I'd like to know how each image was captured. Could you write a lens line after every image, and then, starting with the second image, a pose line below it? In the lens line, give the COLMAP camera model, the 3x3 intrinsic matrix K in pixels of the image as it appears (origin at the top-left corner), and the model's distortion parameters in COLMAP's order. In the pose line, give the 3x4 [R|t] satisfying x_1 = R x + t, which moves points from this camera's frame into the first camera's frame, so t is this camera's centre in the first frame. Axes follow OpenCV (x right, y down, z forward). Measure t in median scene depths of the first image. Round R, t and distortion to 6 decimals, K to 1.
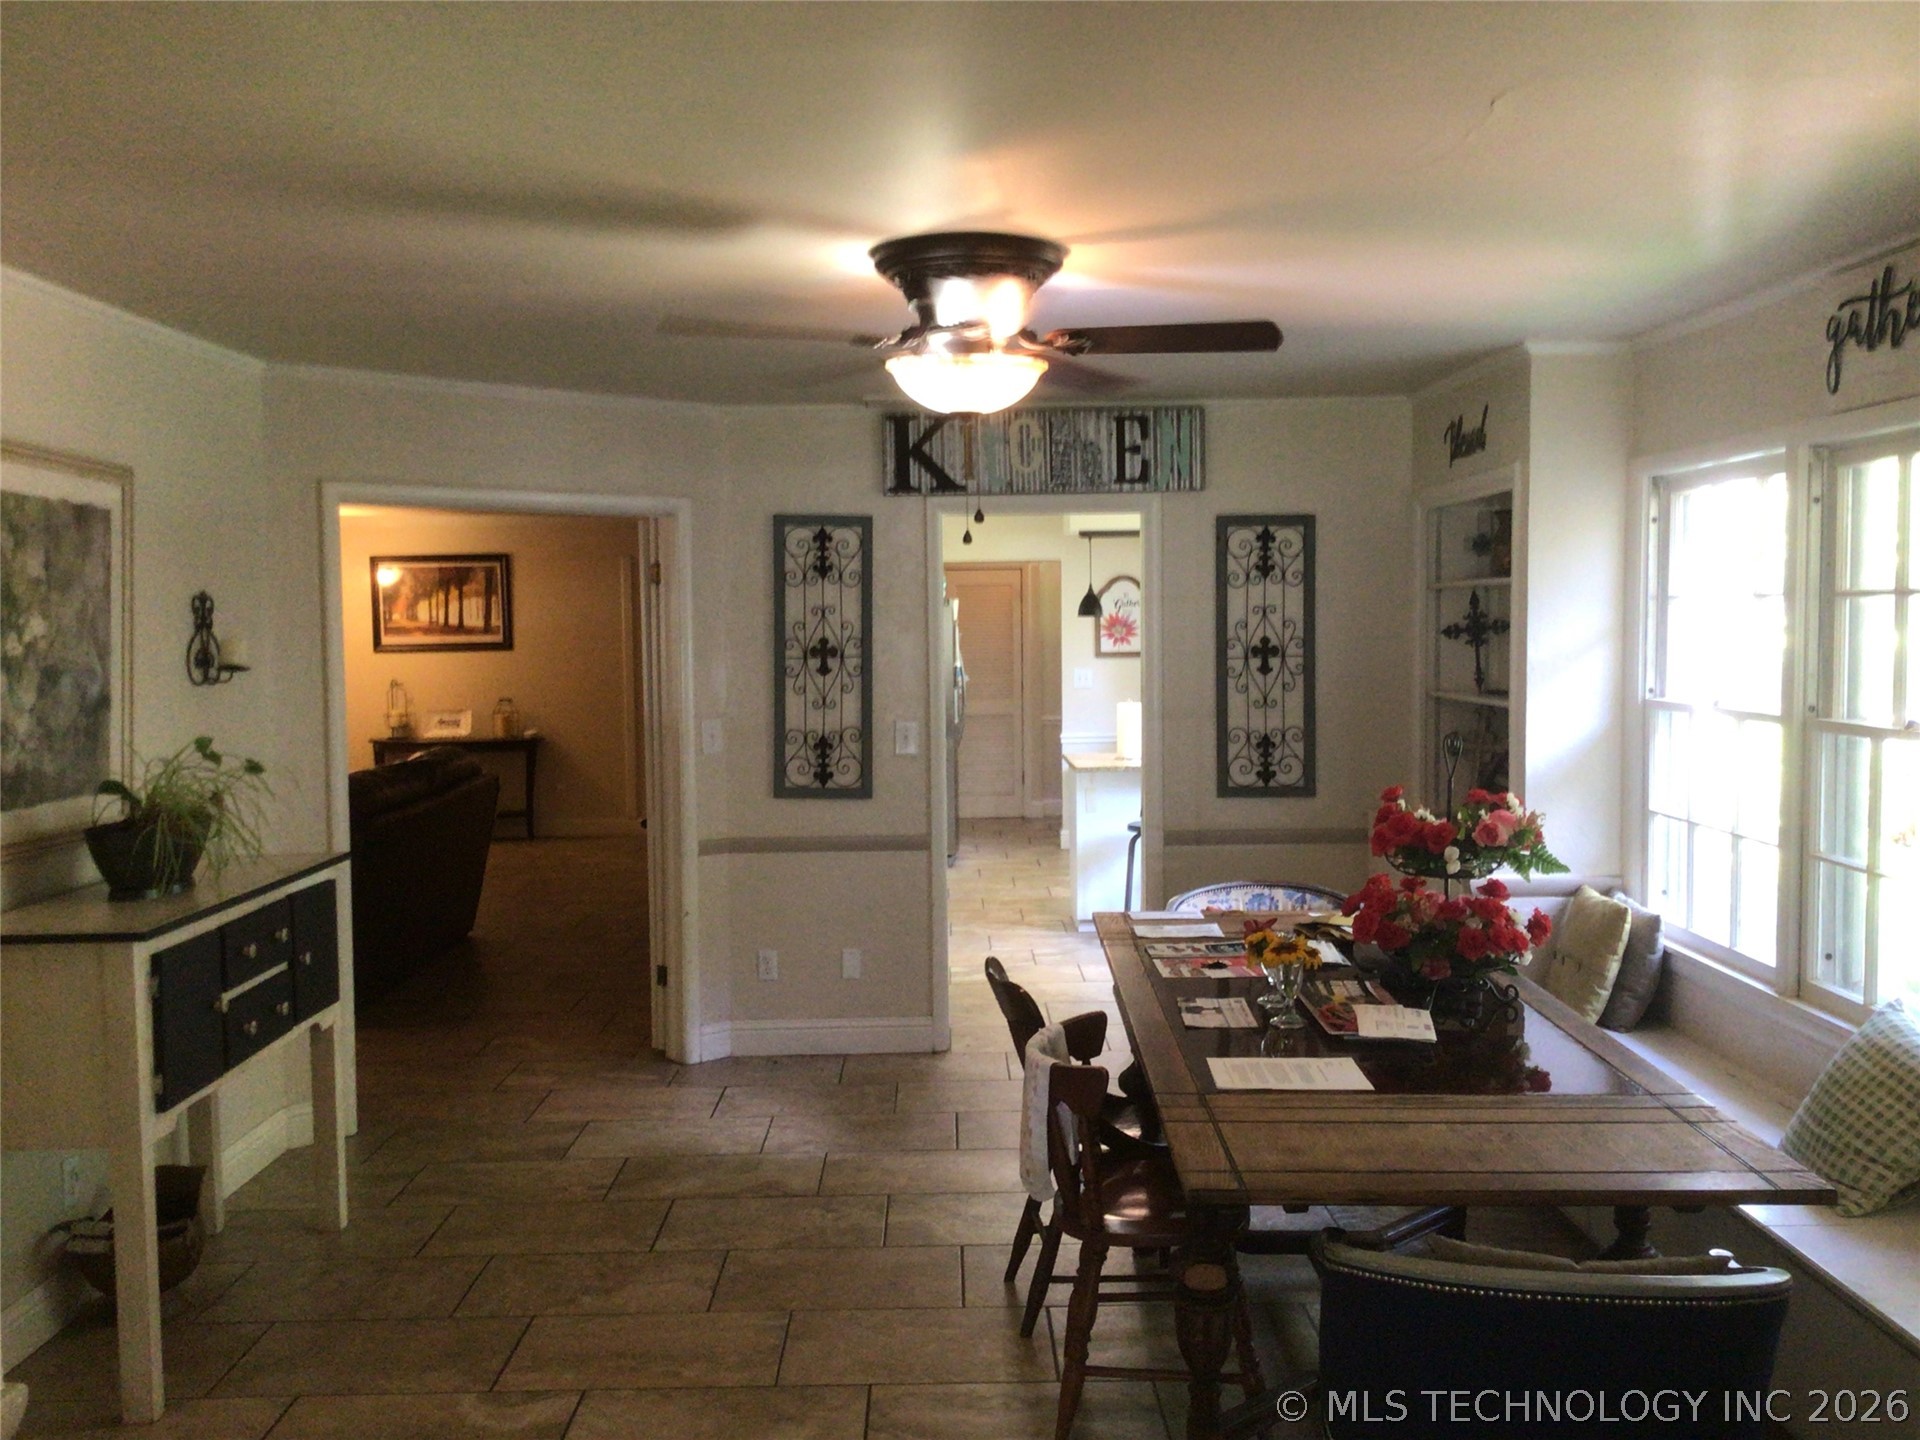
lens RADIAL K [[1763.6, 0, 962.6], [0, 1763.6, 719.7], [0, 0, 1]] dist [0.034669, 0.000000]
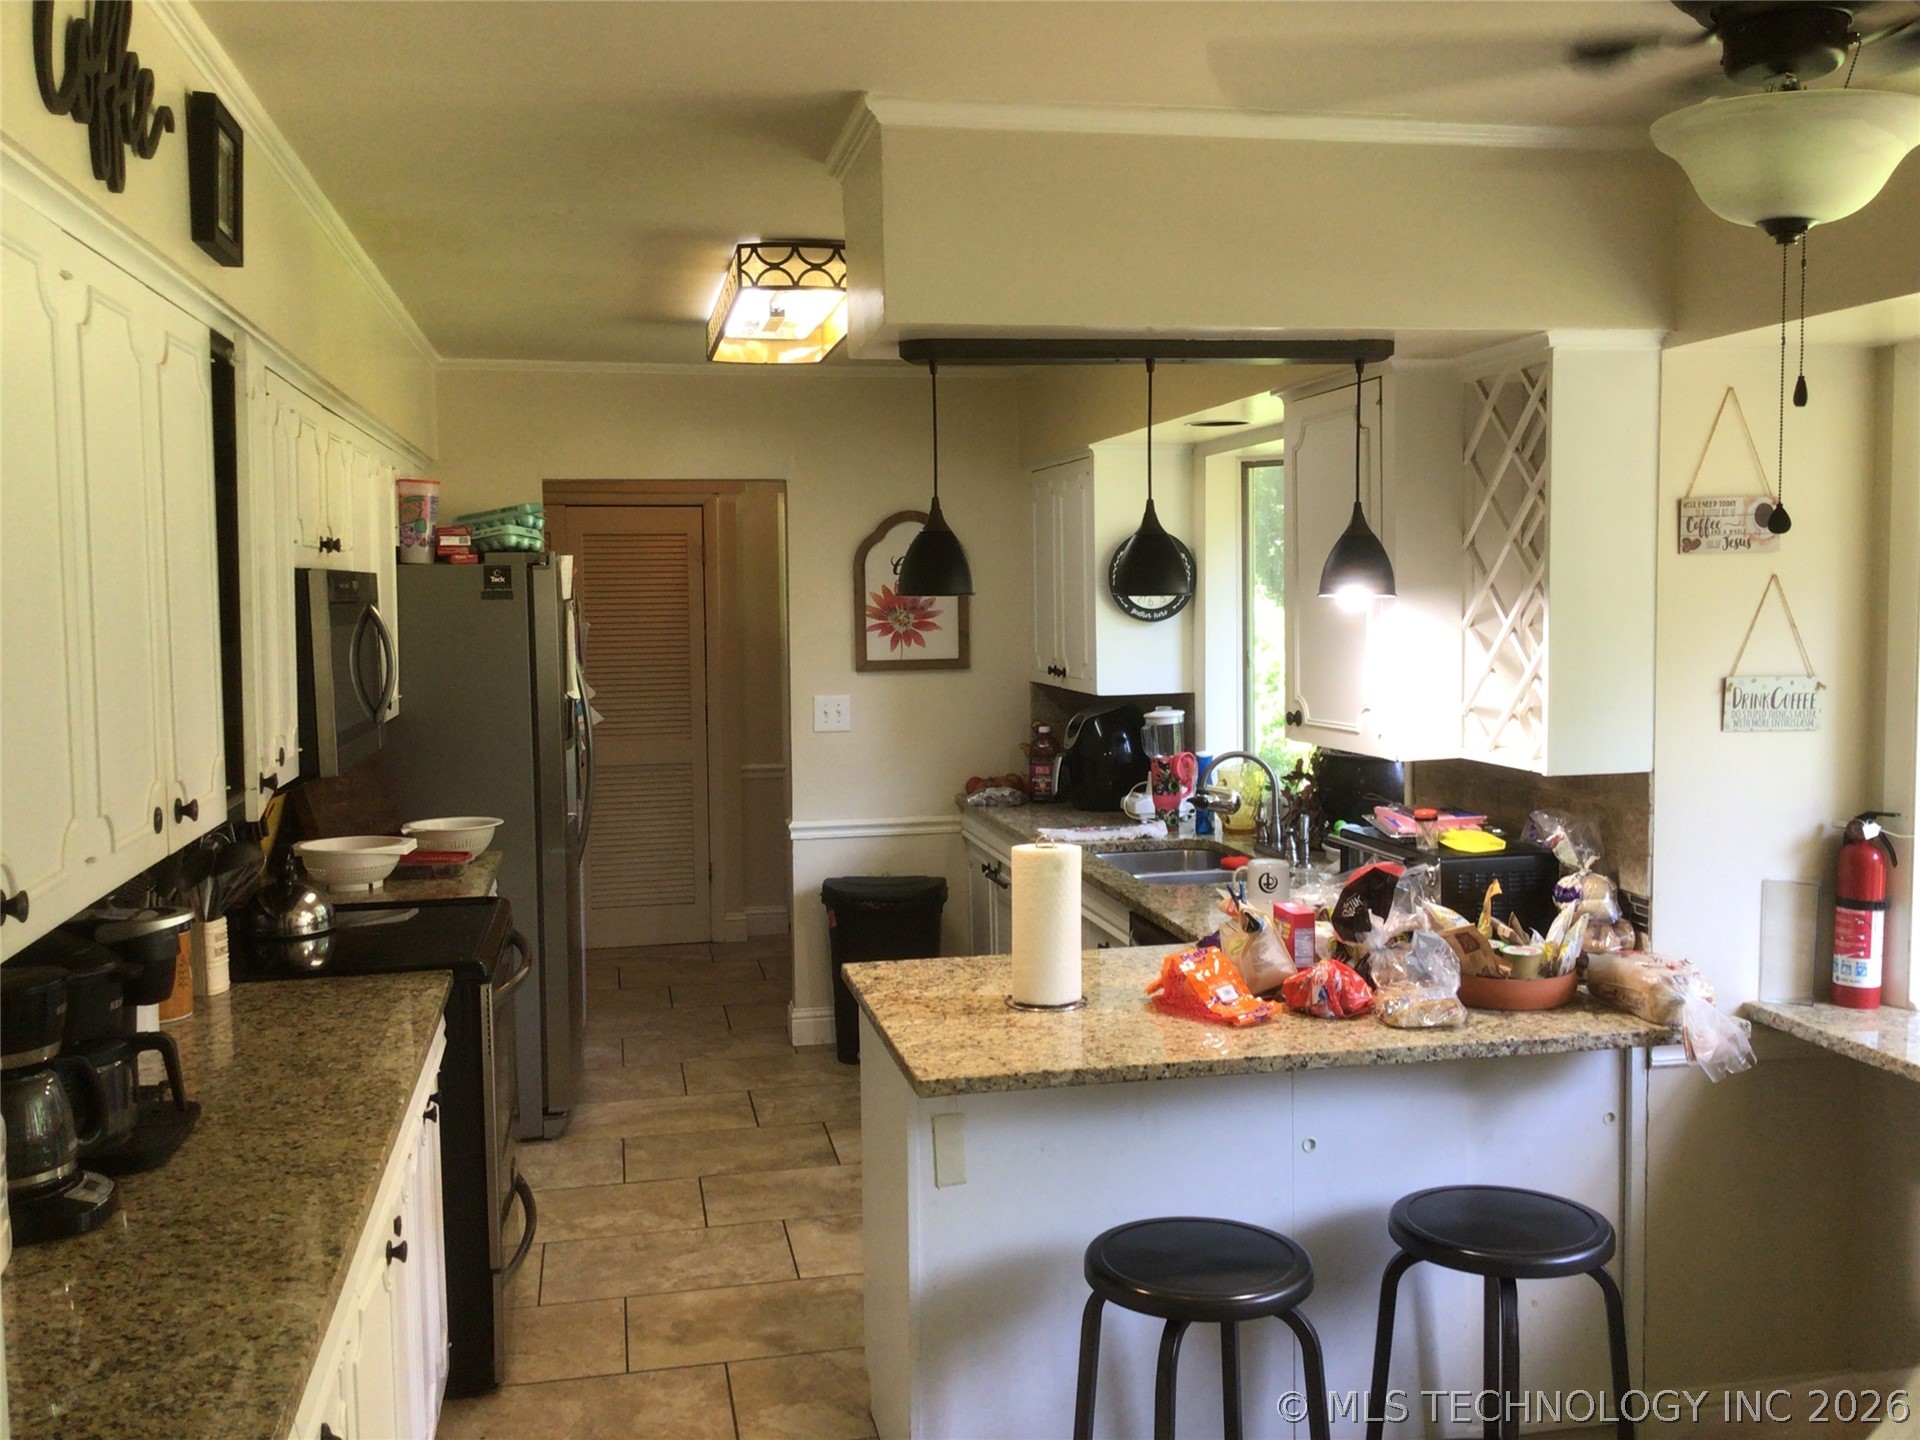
lens RADIAL K [[1763.6, 0, 962.1], [0, 1763.6, 718.8], [0, 0, 1]] dist [0.034669, 0.000000]
pose [[0.982722, -0.015010, 0.184479, 0.010990], [0.012395, 0.999806, 0.015323, -0.027768], [-0.184673, -0.012772, 0.982717, 0.473175]]
